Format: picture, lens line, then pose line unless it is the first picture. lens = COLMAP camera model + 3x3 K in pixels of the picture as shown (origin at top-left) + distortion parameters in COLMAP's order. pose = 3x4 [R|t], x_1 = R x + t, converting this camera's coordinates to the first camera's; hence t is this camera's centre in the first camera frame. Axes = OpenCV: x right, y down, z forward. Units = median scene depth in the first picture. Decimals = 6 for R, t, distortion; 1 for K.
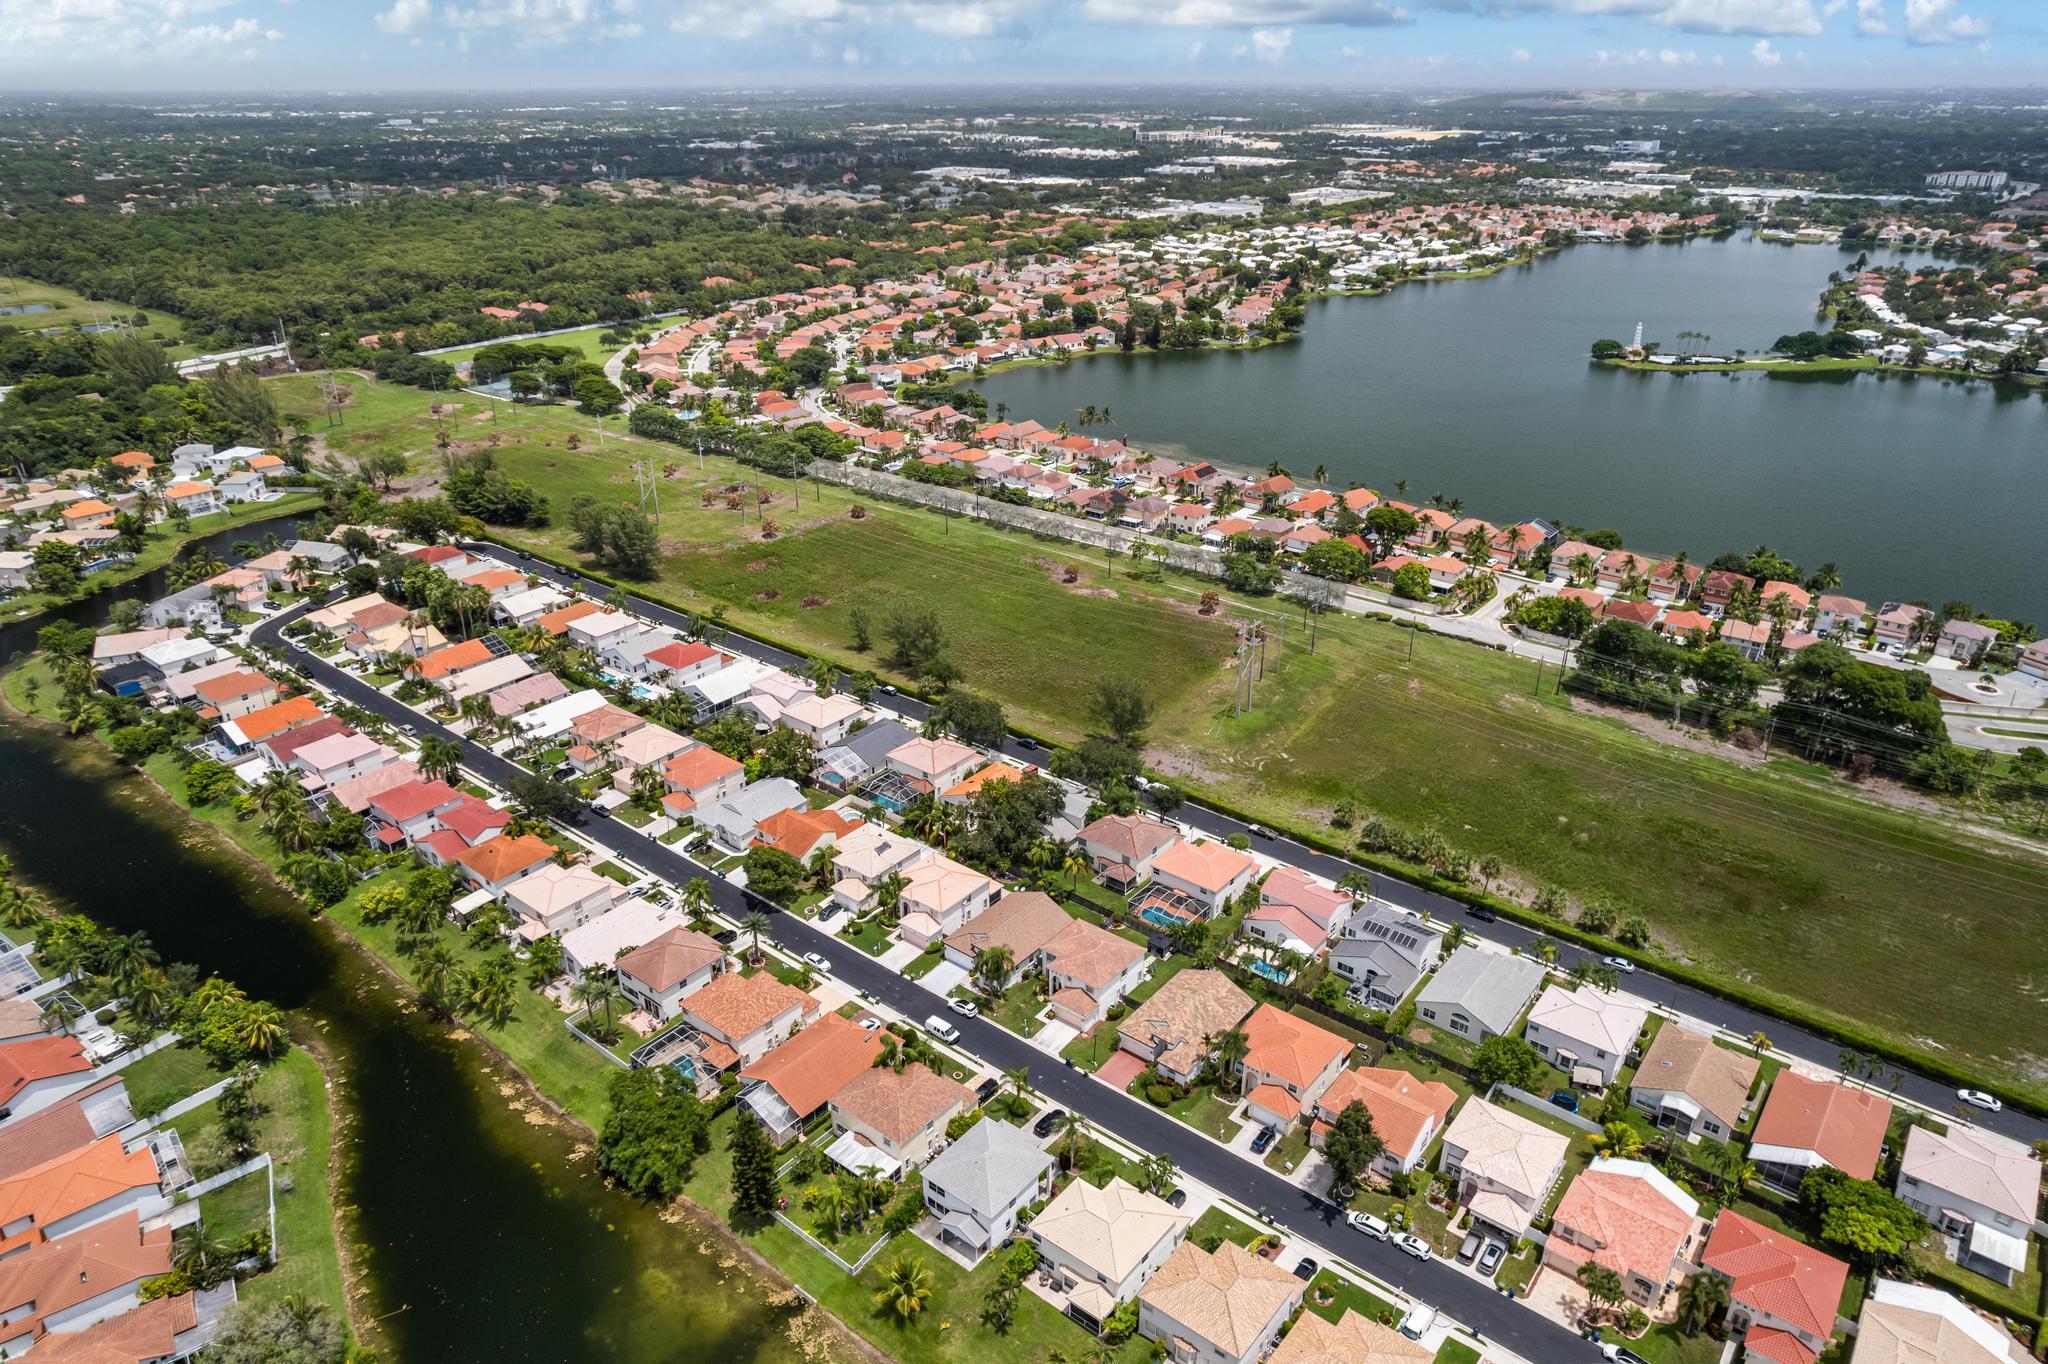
lens RADIAL K [[1305.3, 0, 1044.1], [0, 1305.3, 673.6], [0, 0, 1]] dist [-0.038781, 0.011028]
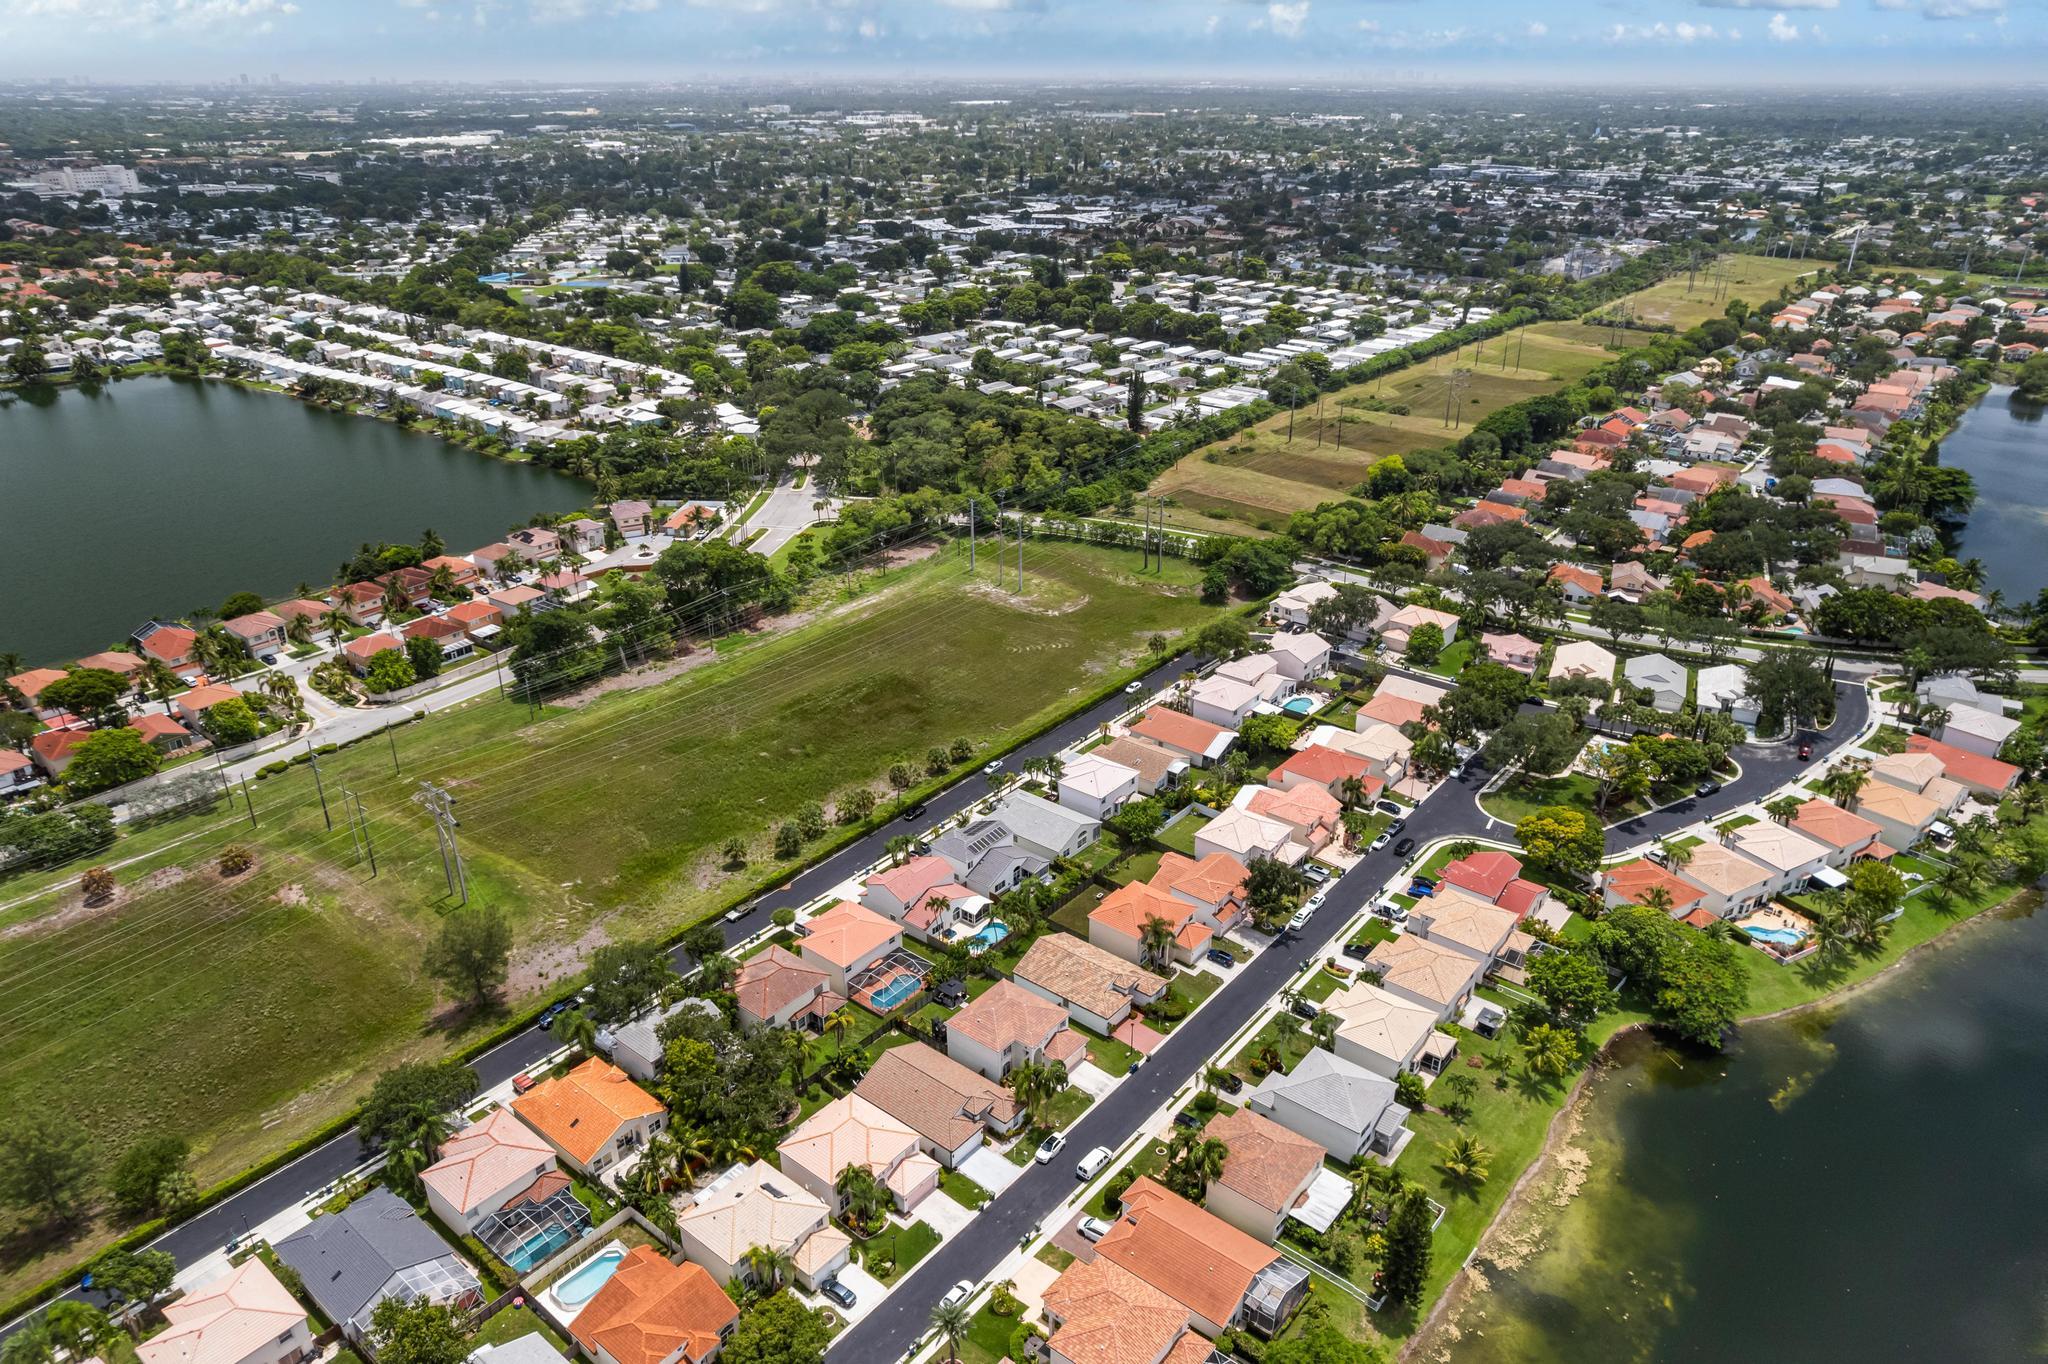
lens RADIAL K [[1305.3, 0, 1039.7], [0, 1305.3, 700.8], [0, 0, 1]] dist [-0.038781, 0.011028]
pose [[0.024048, -0.442269, 0.896560, -0.632683], [0.421489, 0.817700, 0.392063, -0.292789], [-0.906515, 0.368462, 0.206076, 0.650026]]
